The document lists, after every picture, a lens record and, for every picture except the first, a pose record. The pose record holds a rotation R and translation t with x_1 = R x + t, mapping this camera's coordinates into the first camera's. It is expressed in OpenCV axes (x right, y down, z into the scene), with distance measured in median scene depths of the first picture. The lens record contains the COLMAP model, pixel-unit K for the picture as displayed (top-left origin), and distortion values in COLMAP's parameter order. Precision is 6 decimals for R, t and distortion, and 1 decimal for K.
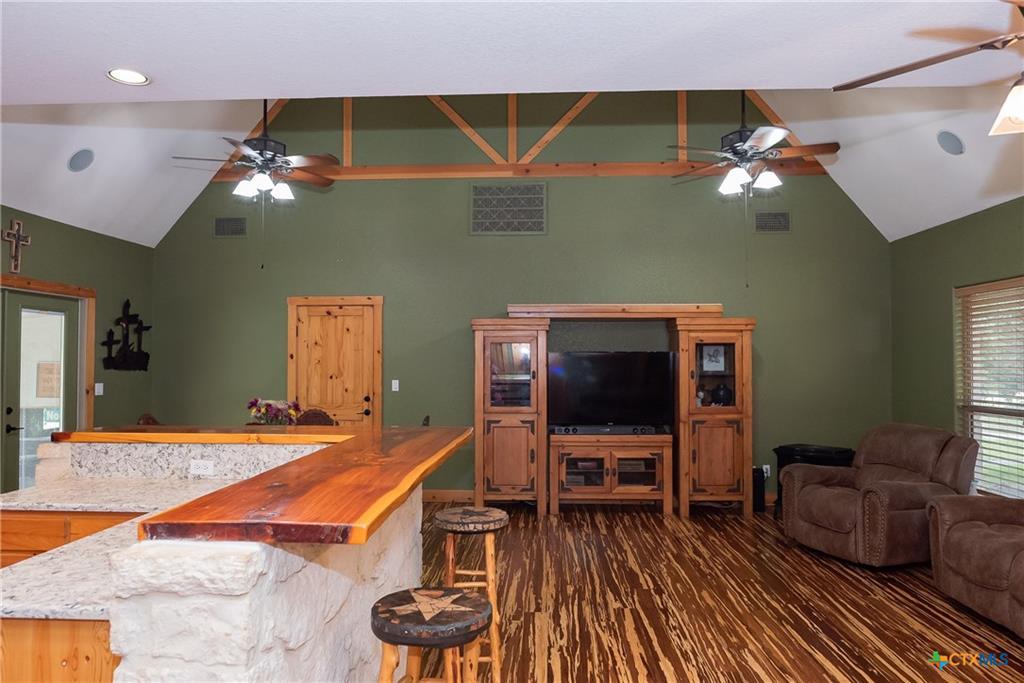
lens RADIAL K [[701.0, 0, 528.2], [0, 701.0, 345.5], [0, 0, 1]] dist [-0.026334, 0.007550]
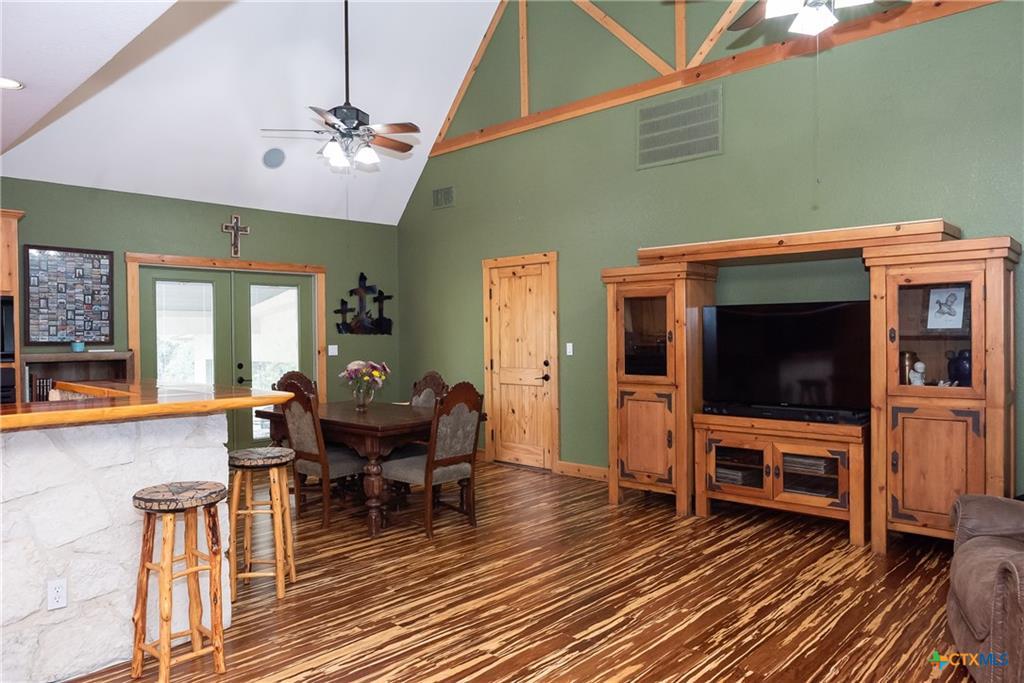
lens RADIAL K [[701.0, 0, 532.4], [0, 701.0, 341.7], [0, 0, 1]] dist [-0.026334, 0.007550]
pose [[0.758654, 0.000071, -0.651494, 0.400326], [0.027727, 0.999090, 0.032397, 0.018537], [0.650904, -0.042642, 0.757962, 0.305763]]
